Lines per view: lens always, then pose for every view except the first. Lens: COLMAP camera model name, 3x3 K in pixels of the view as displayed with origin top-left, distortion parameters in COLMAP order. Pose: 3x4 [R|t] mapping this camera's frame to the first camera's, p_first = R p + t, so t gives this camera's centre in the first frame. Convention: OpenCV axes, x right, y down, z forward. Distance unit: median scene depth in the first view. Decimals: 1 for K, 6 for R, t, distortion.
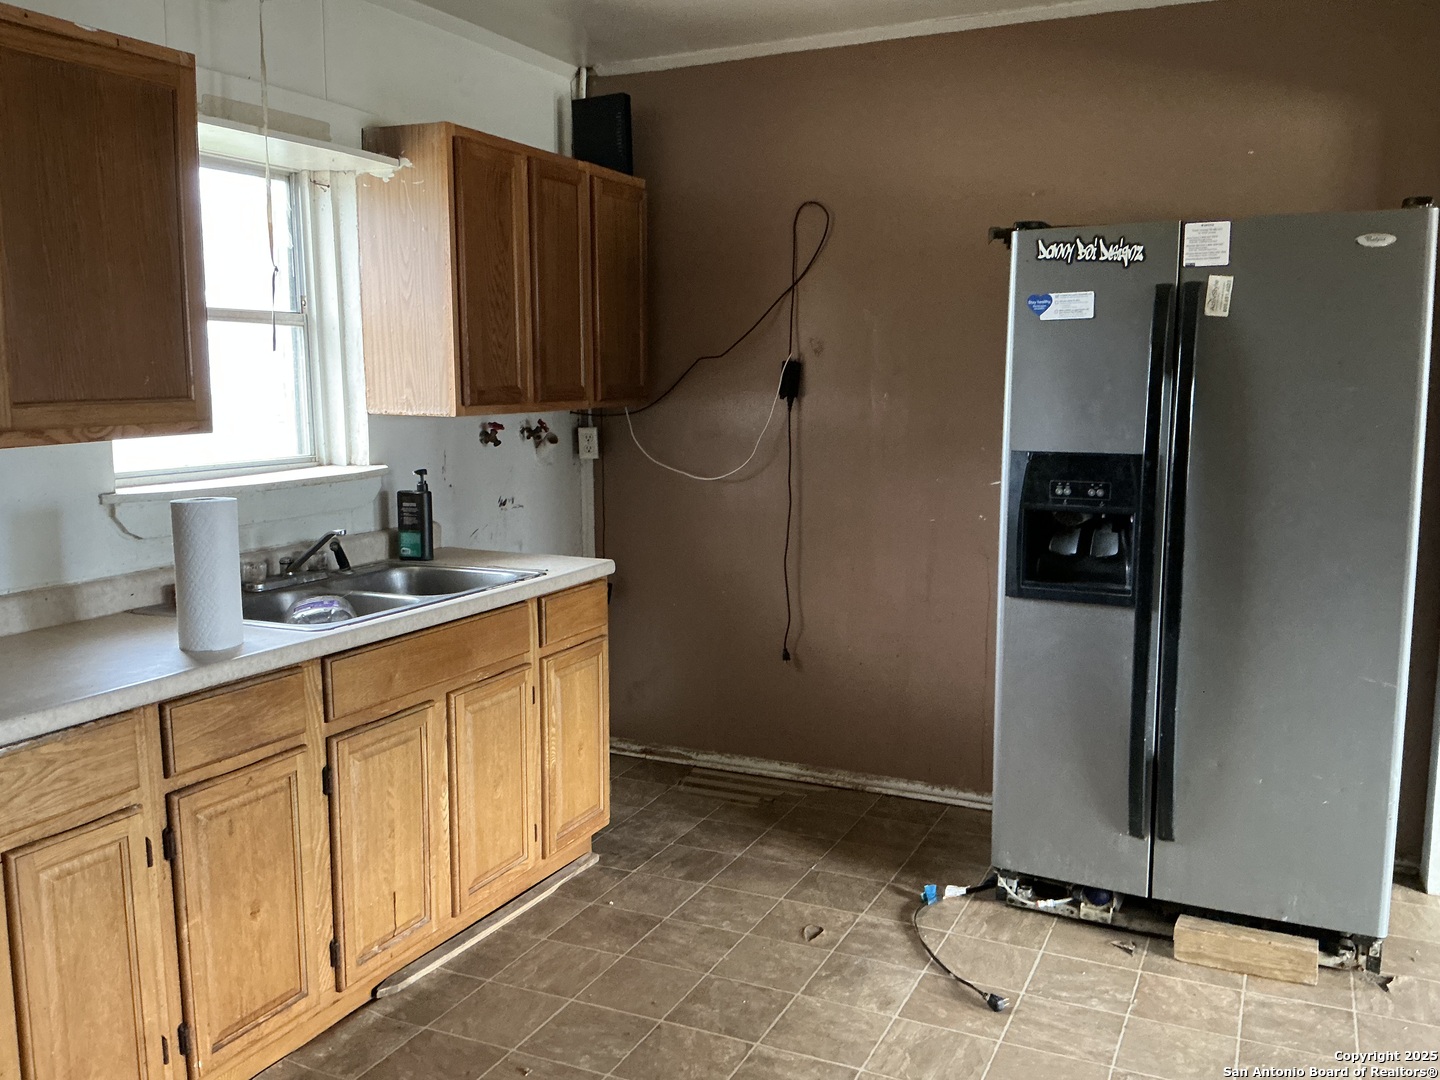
lens RADIAL K [[1207.2, 0, 720.0], [0, 1207.2, 540.0], [0, 0, 1]] dist [0.167207, -0.350219]
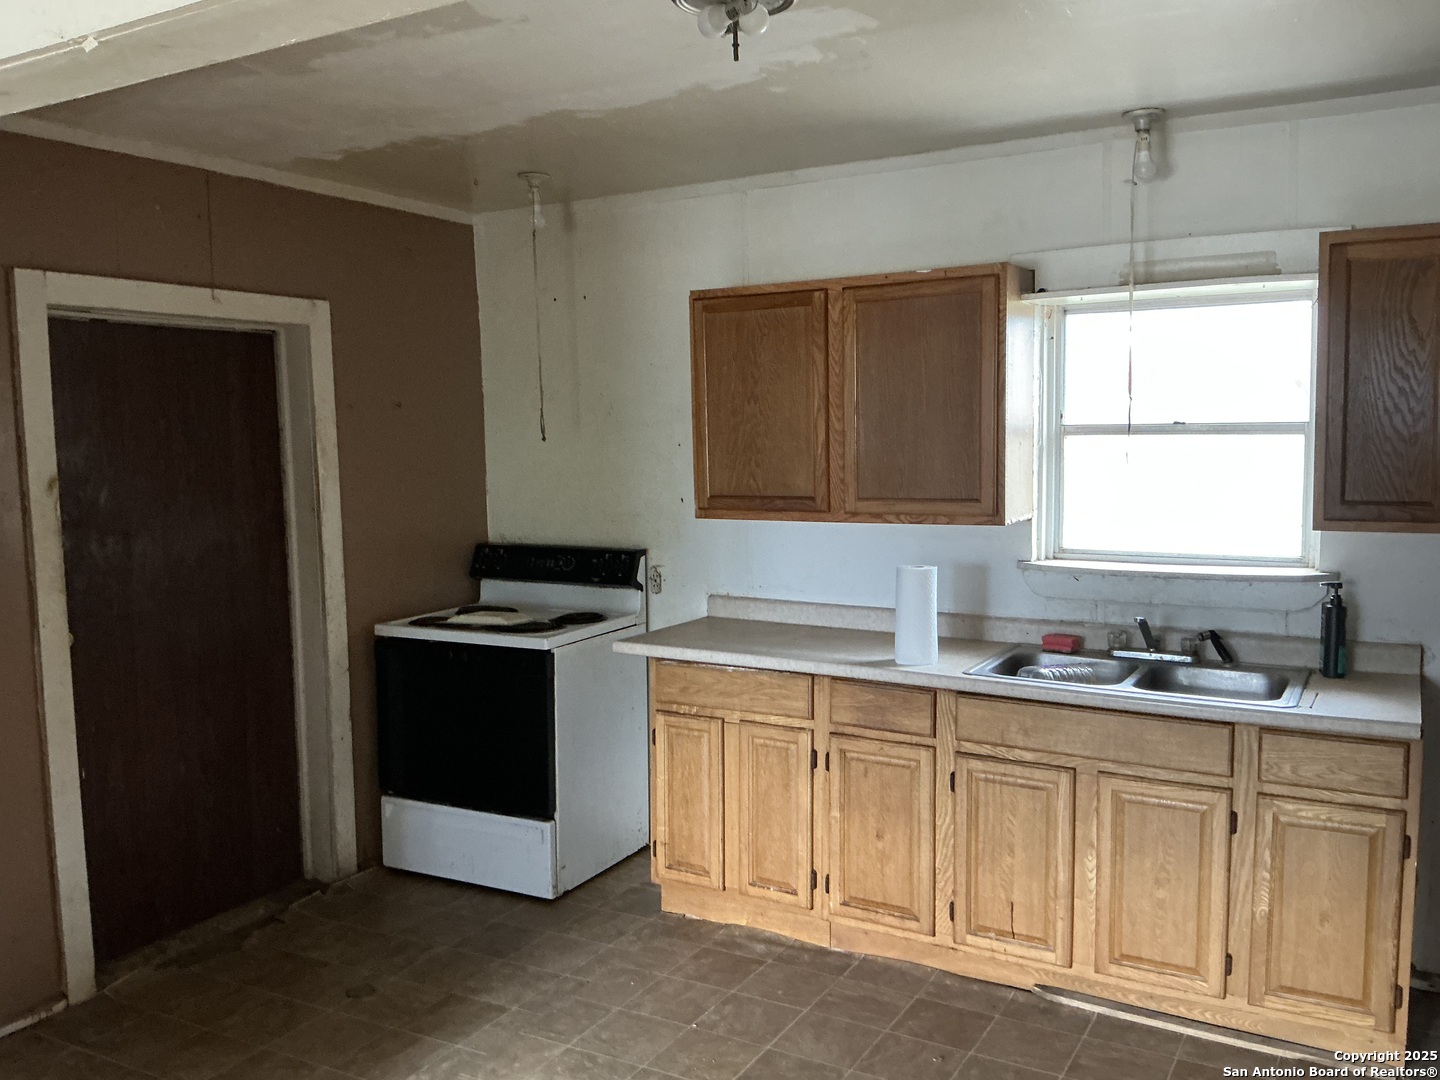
lens RADIAL K [[1207.2, 0, 720.0], [0, 1207.2, 540.0], [0, 0, 1]] dist [0.167207, -0.350219]
pose [[-0.083394, 0.094439, -0.992032, 1.028404], [-0.123167, 0.986889, 0.104303, -0.180784], [0.988876, 0.130884, -0.070669, 0.801173]]
